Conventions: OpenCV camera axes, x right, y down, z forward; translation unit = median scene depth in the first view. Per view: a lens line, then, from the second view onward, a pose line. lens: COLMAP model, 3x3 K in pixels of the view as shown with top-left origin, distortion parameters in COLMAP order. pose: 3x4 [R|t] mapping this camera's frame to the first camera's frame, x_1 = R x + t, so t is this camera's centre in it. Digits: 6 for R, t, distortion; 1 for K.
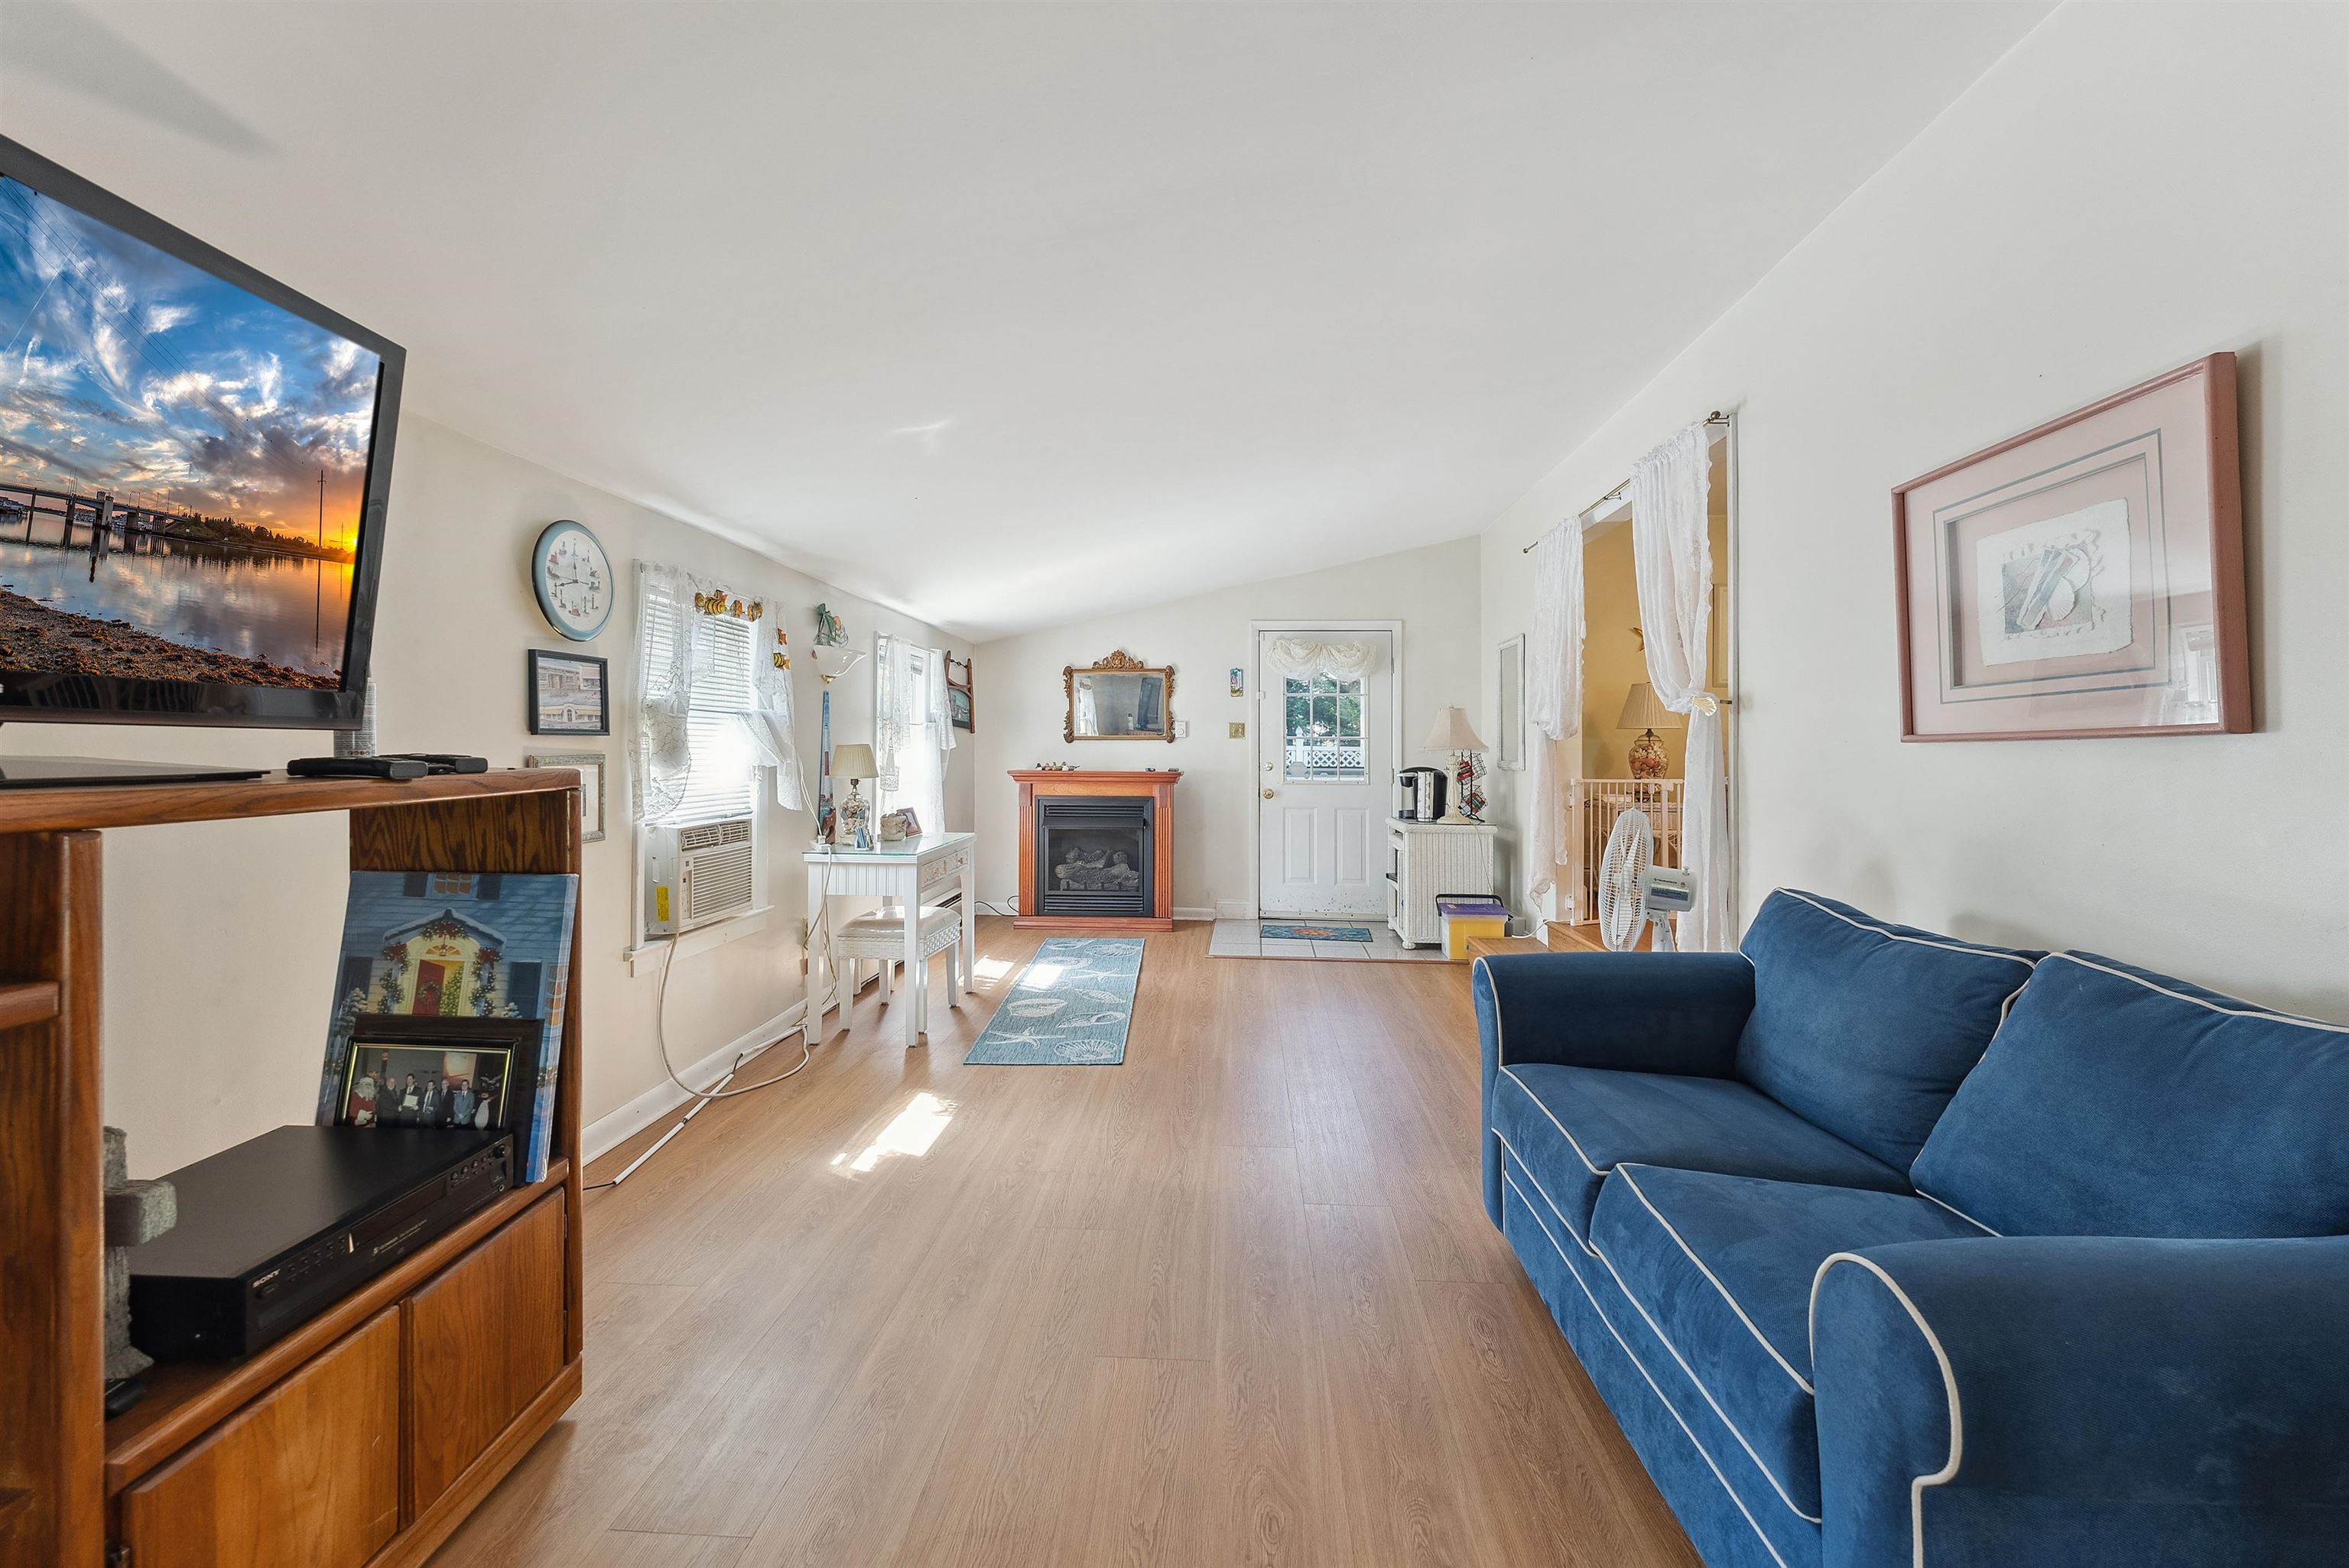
lens RADIAL K [[944.2, 0, 1180.1], [0, 944.2, 760.6], [0, 0, 1]] dist [-0.002043, 0.000264]
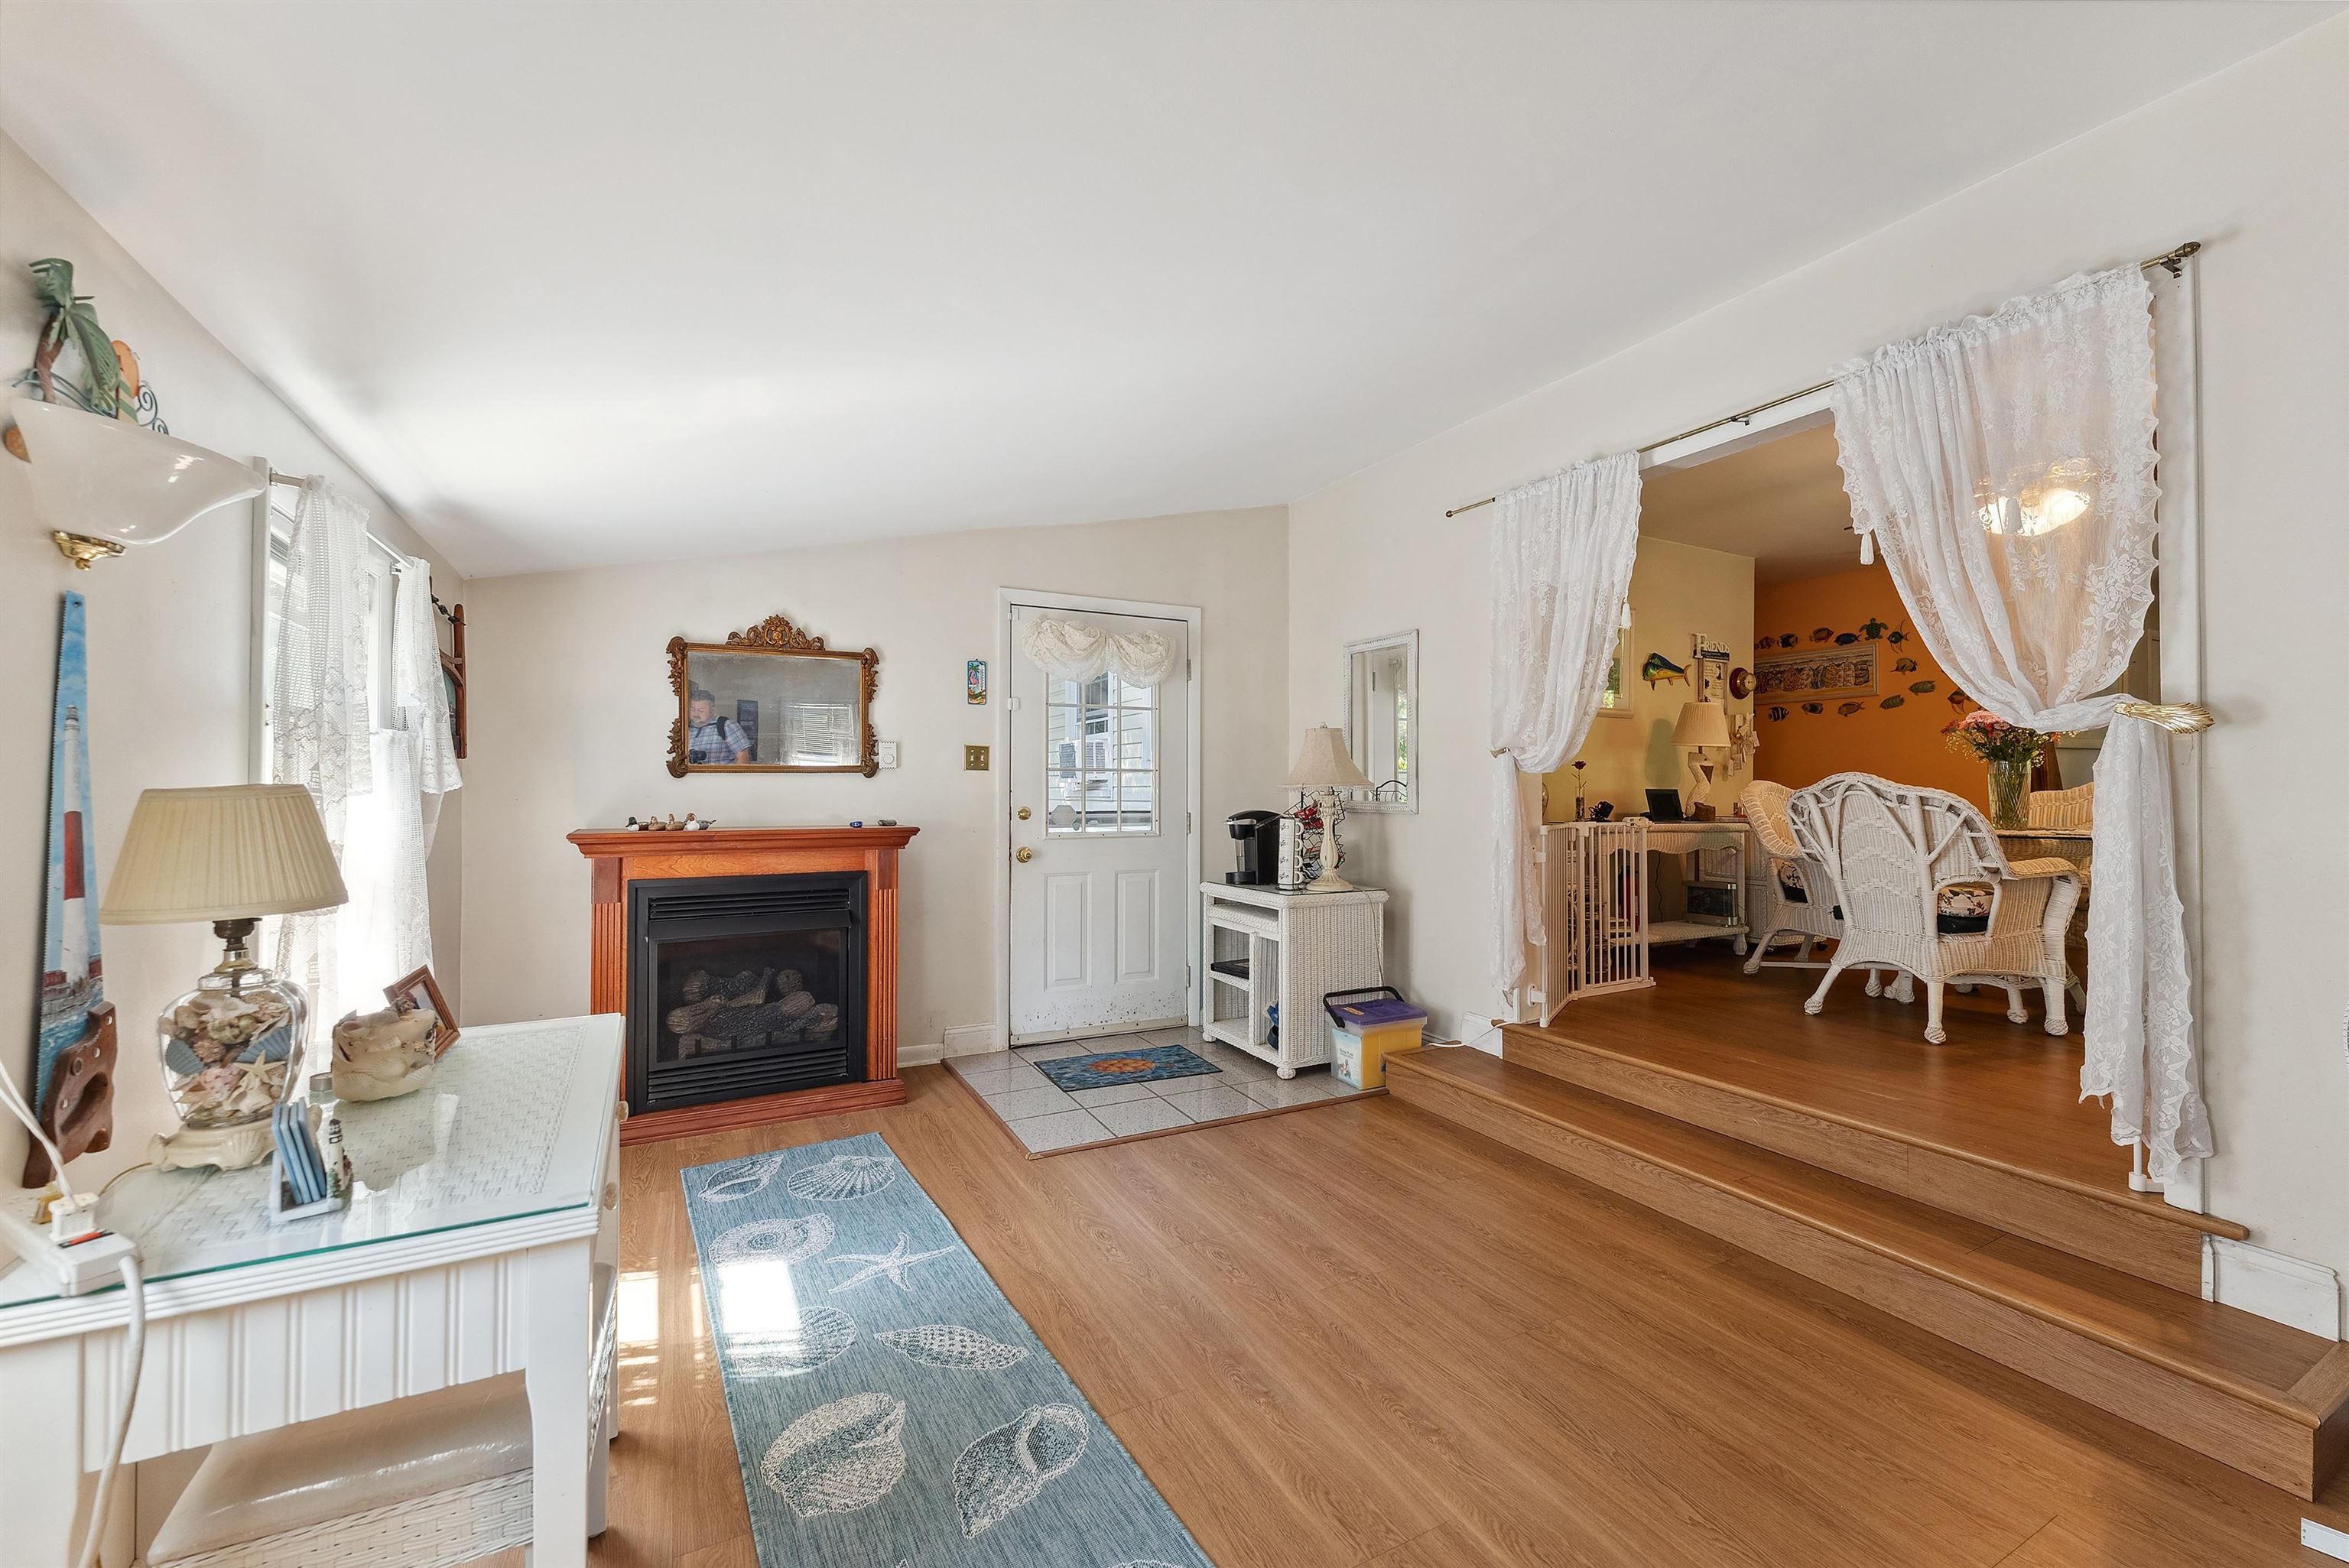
lens RADIAL K [[944.2, 0, 1170.0], [0, 944.2, 779.4], [0, 0, 1]] dist [-0.002043, 0.000264]
pose [[0.856398, -0.002008, 0.516313, -0.164408], [0.009098, 0.999896, -0.011202, -0.009391], [-0.516237, 0.014291, 0.856327, 0.406895]]
